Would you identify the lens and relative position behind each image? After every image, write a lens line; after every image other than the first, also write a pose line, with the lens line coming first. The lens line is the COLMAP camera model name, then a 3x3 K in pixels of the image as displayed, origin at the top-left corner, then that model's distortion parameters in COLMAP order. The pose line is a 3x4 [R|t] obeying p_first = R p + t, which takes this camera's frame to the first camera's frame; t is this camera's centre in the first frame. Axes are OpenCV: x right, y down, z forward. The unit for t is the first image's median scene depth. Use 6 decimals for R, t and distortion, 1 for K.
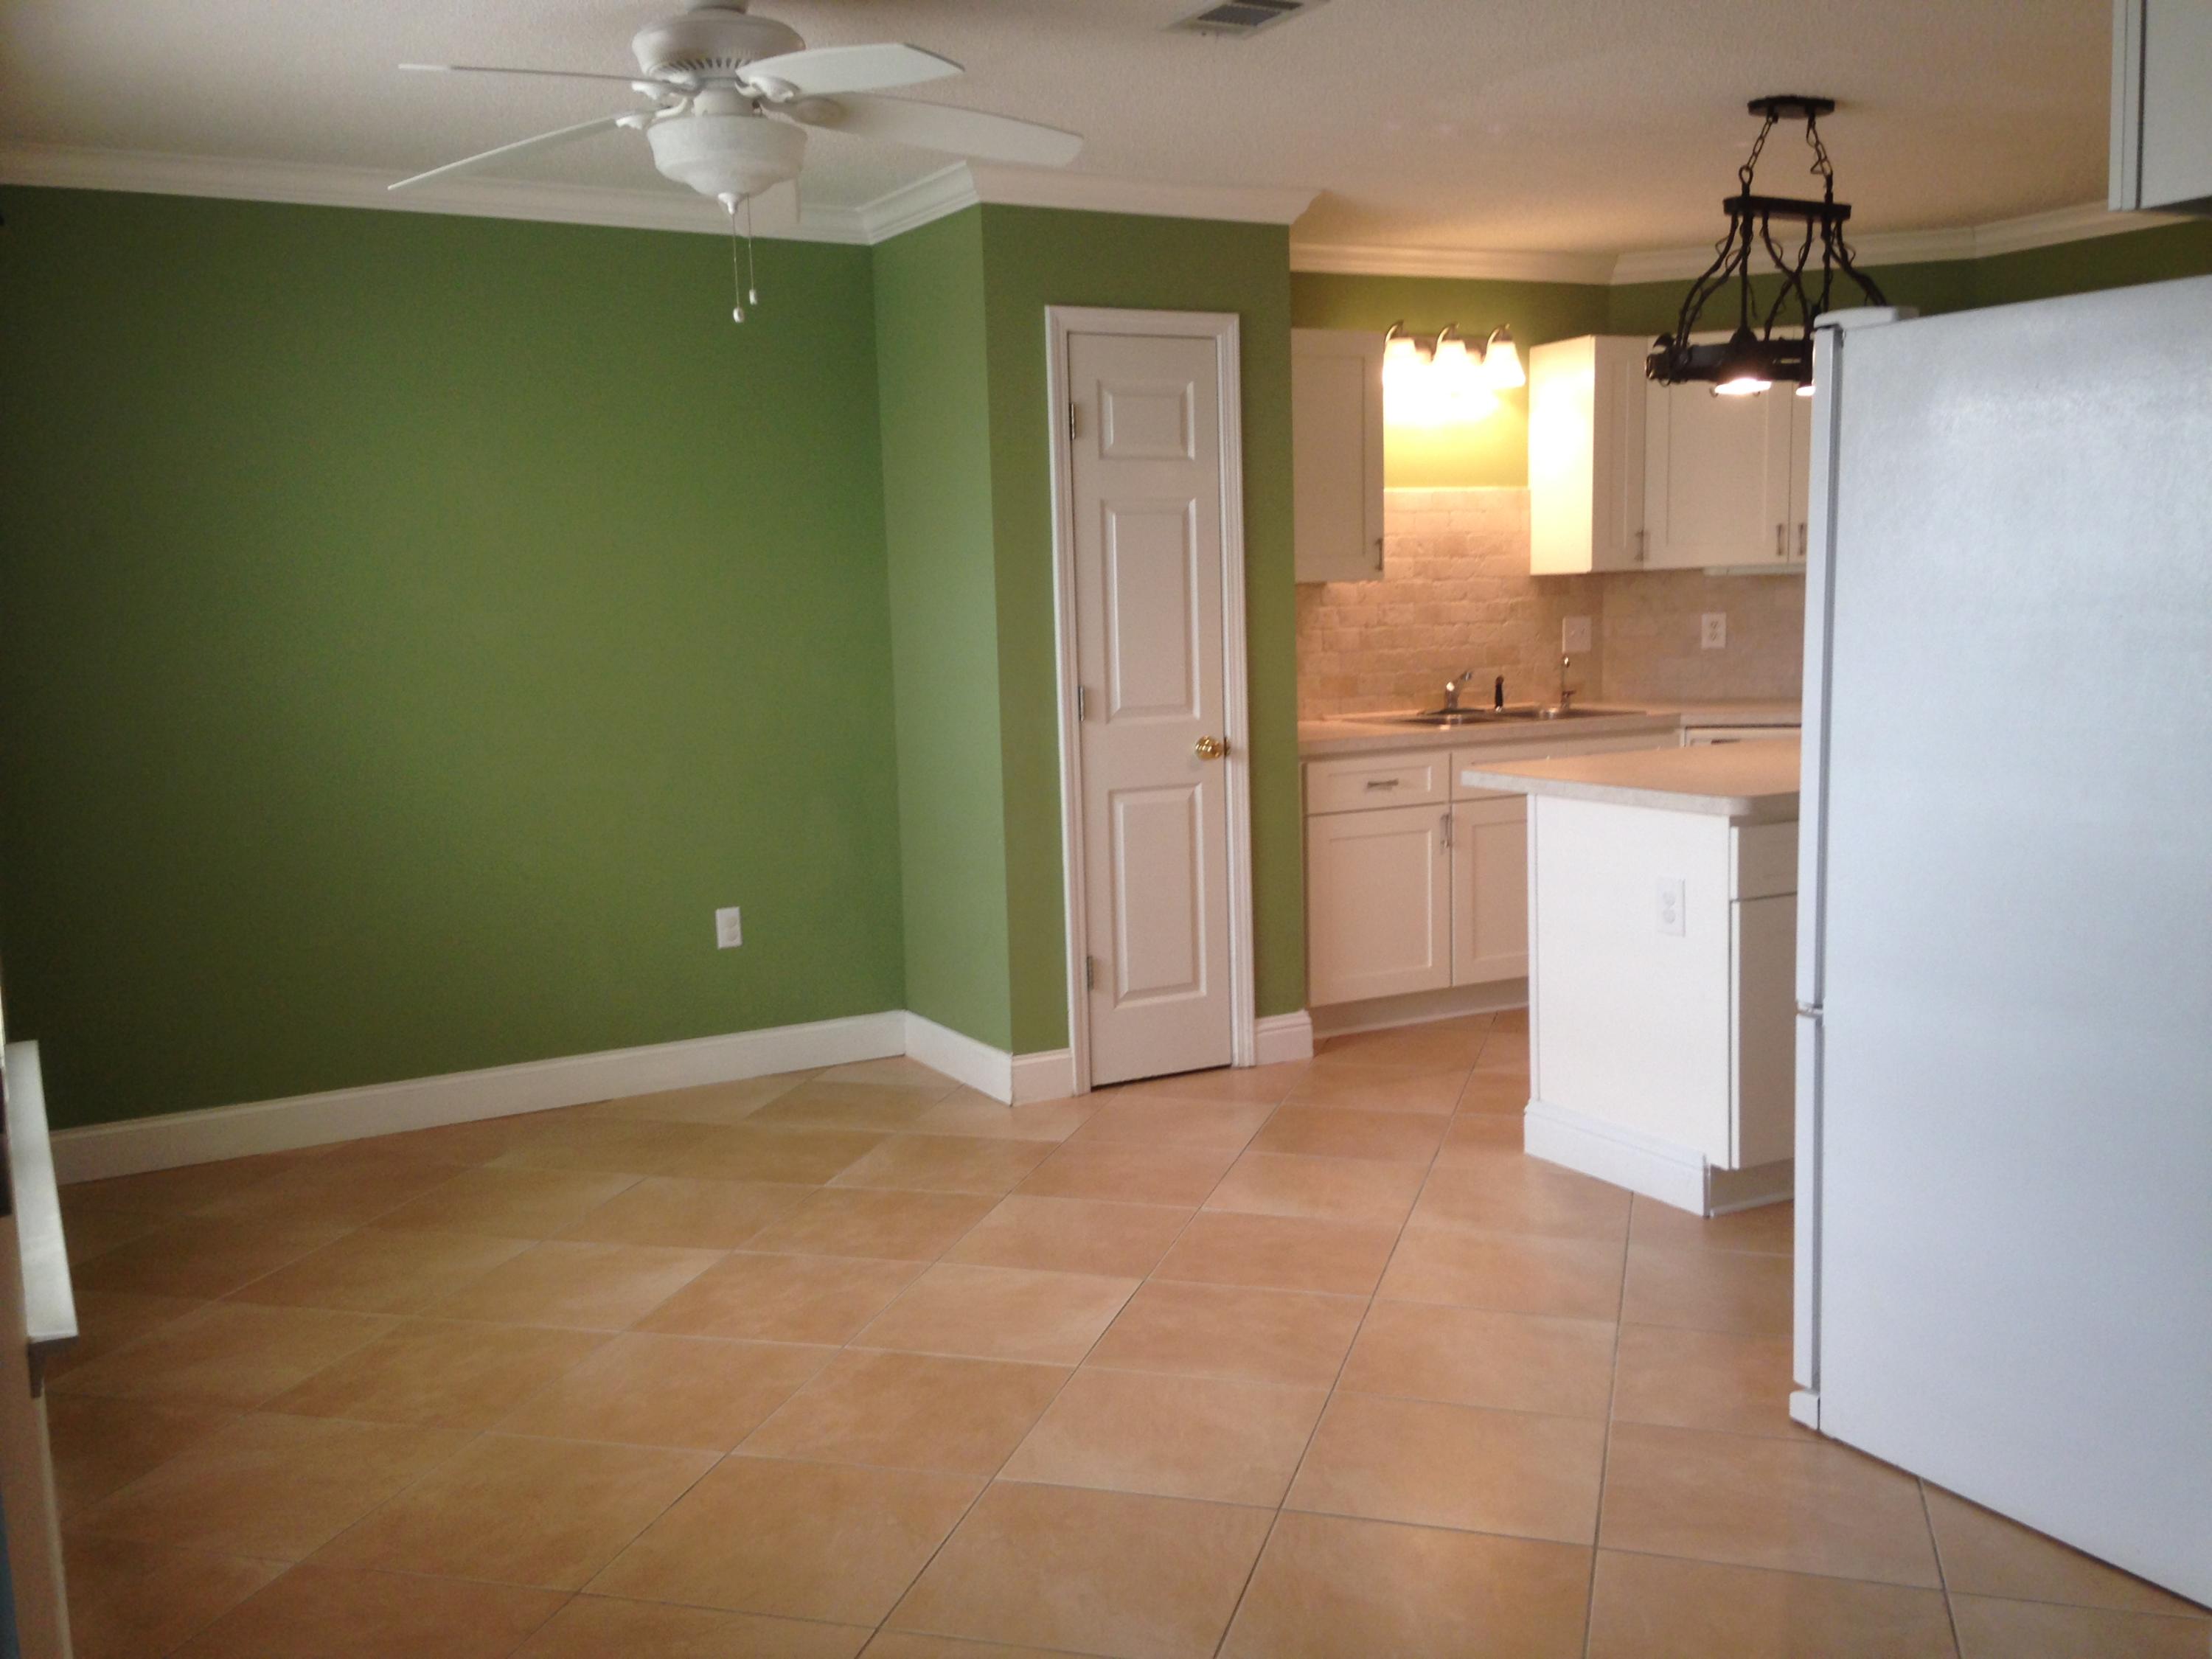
lens RADIAL K [[1998.3, 0, 1106.0], [0, 1998.3, 829.5], [0, 0, 1]] dist [0.170153, -0.246621]
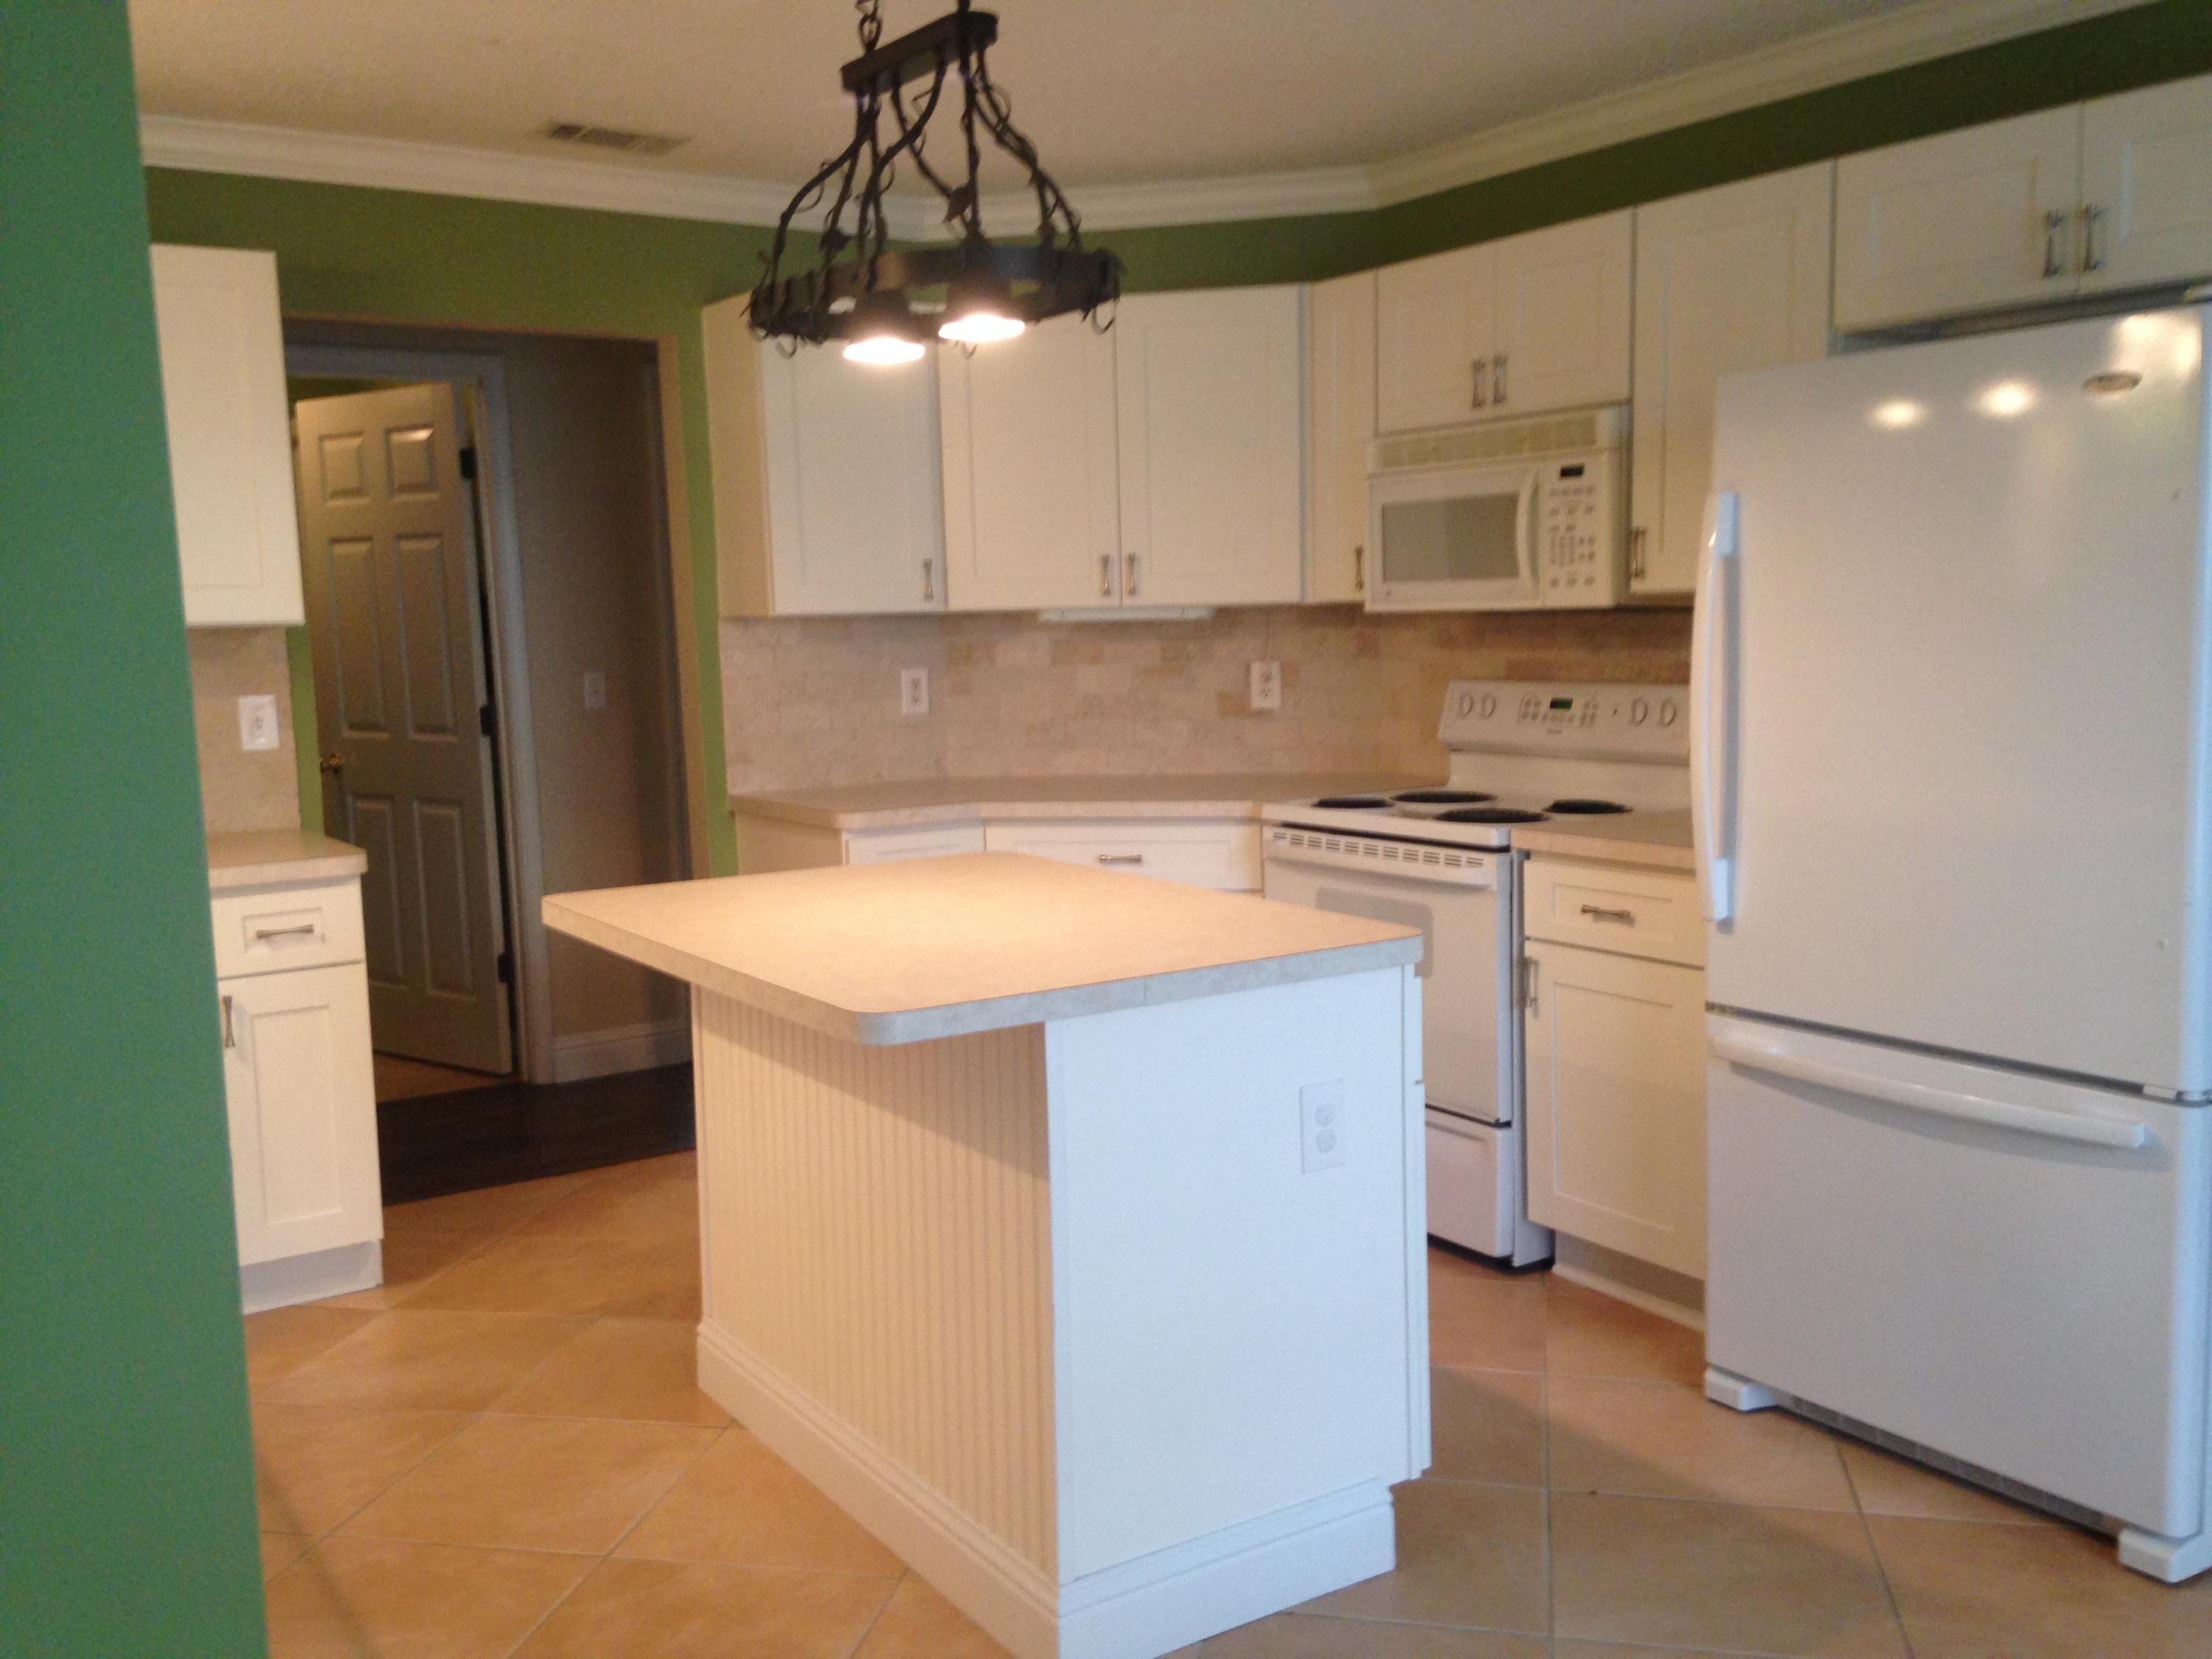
lens RADIAL K [[1998.3, 0, 1106.0], [0, 1998.3, 829.5], [0, 0, 1]] dist [0.170153, -0.246621]
pose [[-0.069920, -0.084858, 0.993937, -0.251332], [0.150902, 0.984009, 0.094626, -0.092487], [-0.986073, 0.156603, -0.055997, 0.803543]]
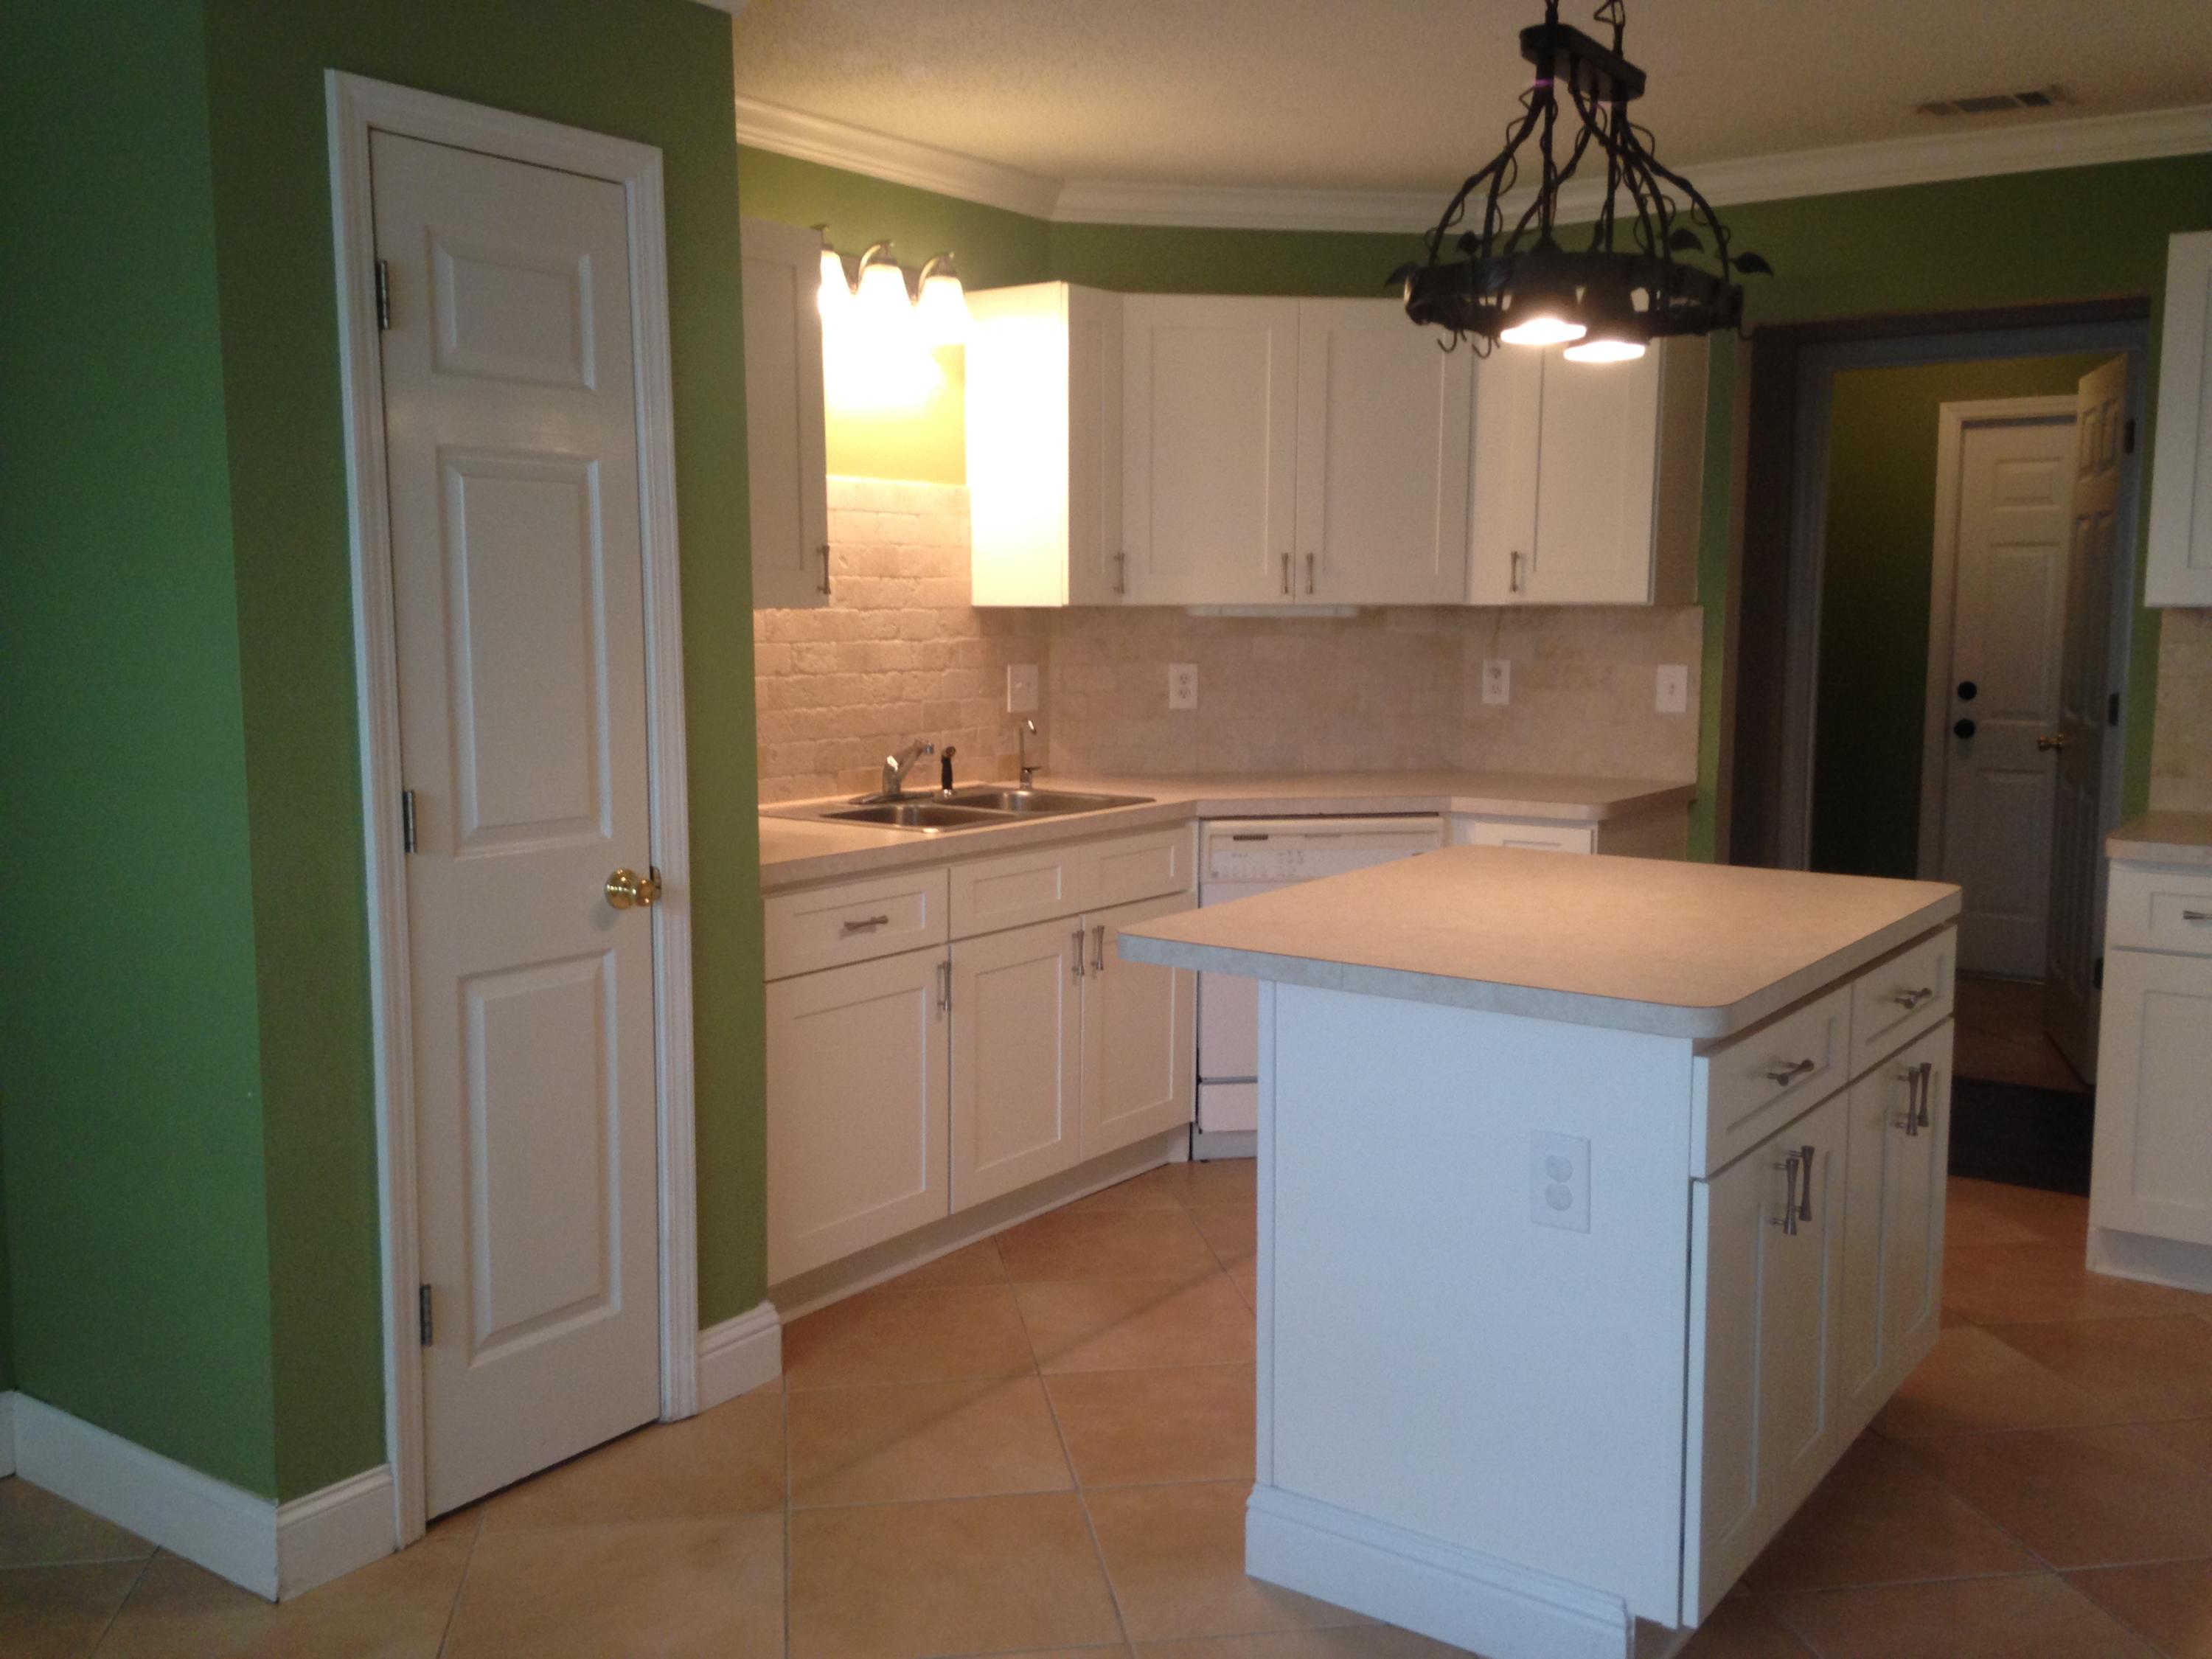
lens RADIAL K [[1998.3, 0, 1106.0], [0, 1998.3, 829.5], [0, 0, 1]] dist [0.170153, -0.246621]
pose [[0.902378, -0.020397, 0.430463, -0.070653], [0.024191, 0.999702, -0.003342, -0.049296], [-0.430266, 0.013429, 0.902602, 0.382741]]
